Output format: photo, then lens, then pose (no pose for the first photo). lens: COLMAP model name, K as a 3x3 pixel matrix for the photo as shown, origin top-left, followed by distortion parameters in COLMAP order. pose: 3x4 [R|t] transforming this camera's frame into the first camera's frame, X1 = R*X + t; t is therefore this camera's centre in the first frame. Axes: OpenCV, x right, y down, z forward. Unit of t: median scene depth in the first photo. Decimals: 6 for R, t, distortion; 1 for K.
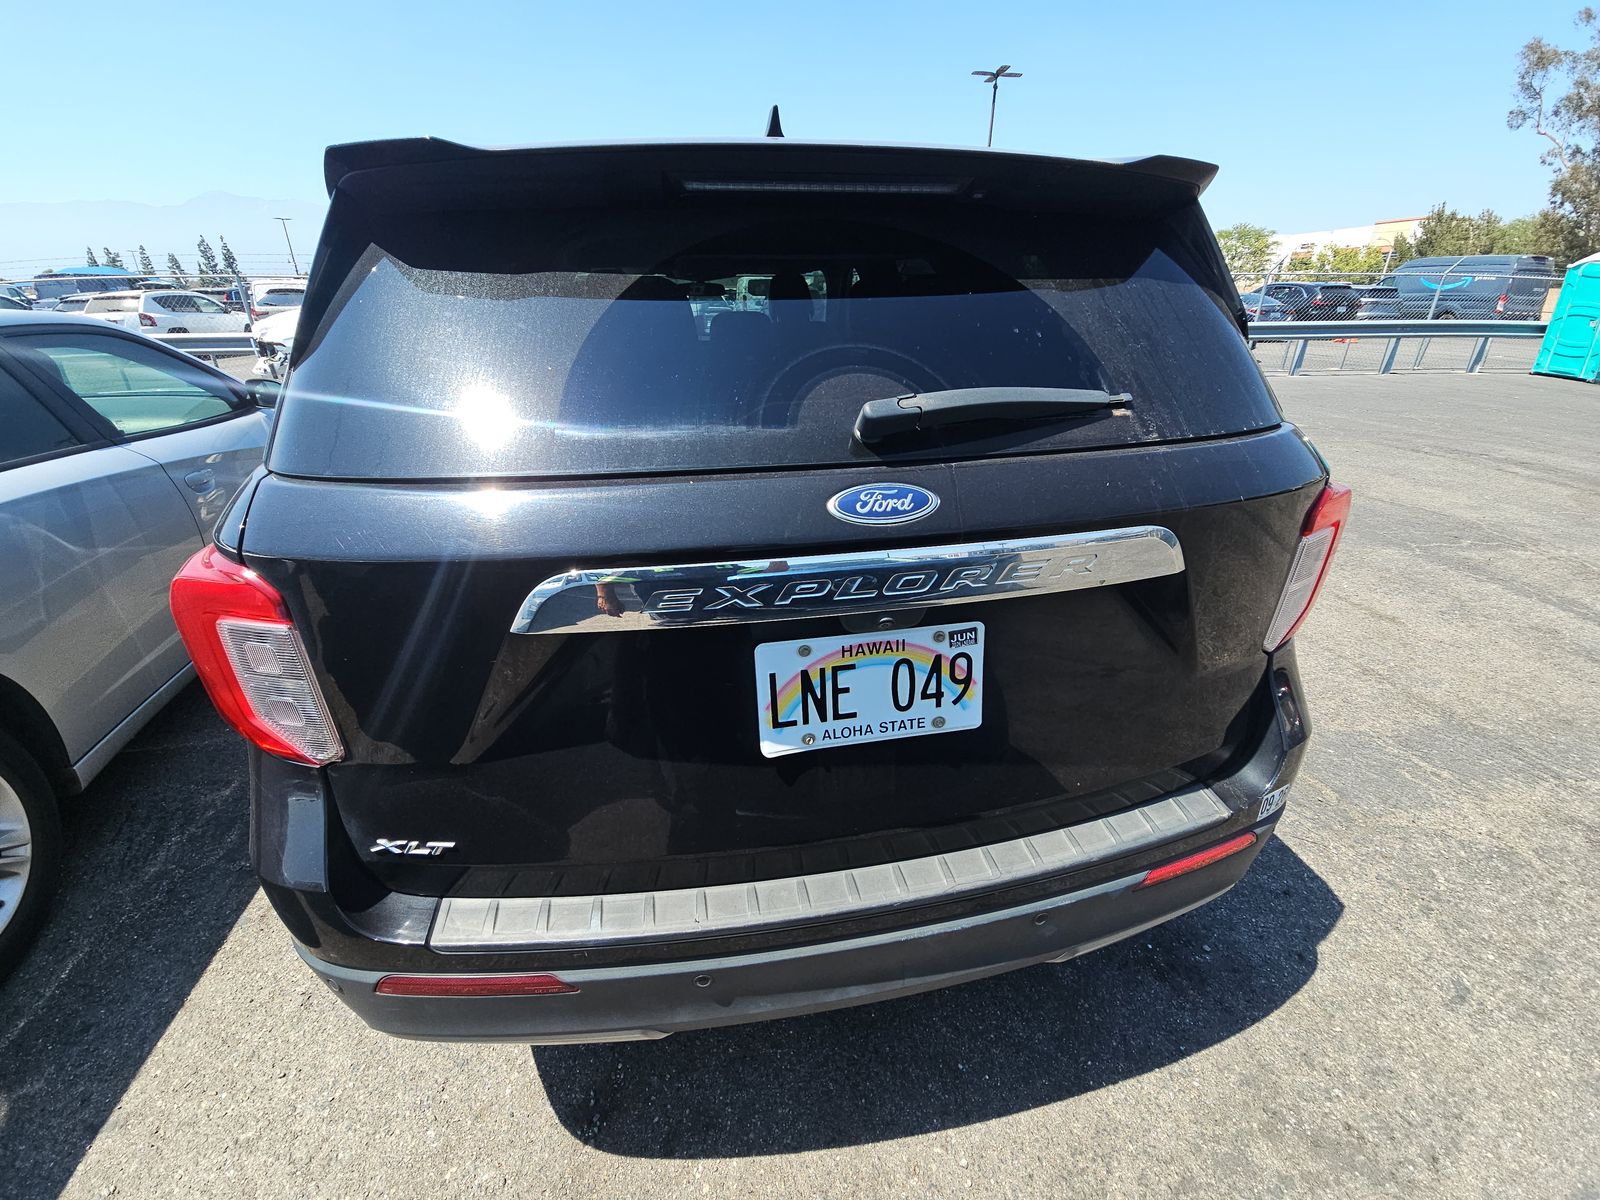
lens RADIAL K [[637.1, 0, 799.4], [0, 637.1, 560.8], [0, 0, 1]] dist [0.049910, -0.029877]
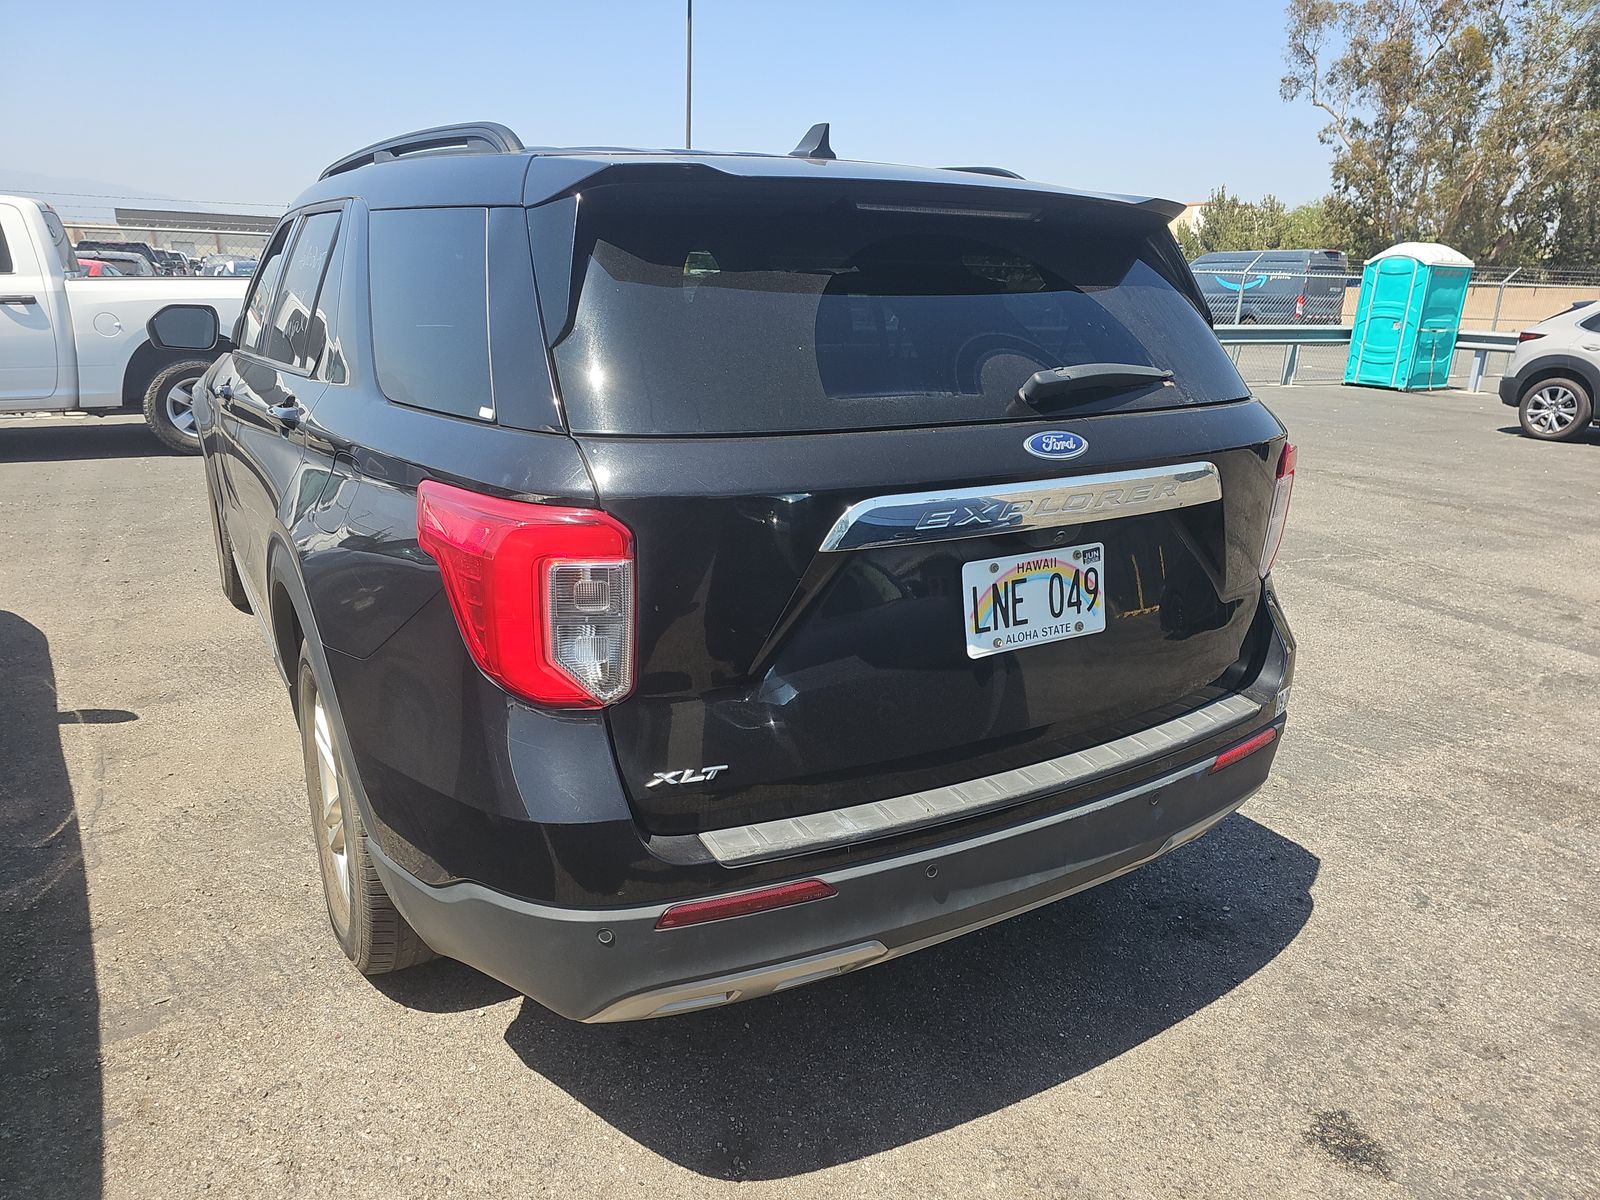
lens RADIAL K [[1019.8, 0, 798.0], [0, 1019.8, 563.0], [0, 0, 1]] dist [0.212457, -0.286495]
pose [[0.935021, -0.059702, 0.349530, -1.003681], [0.101171, 0.989668, -0.101600, 0.281734], [-0.339853, 0.130360, 0.931400, -0.717678]]
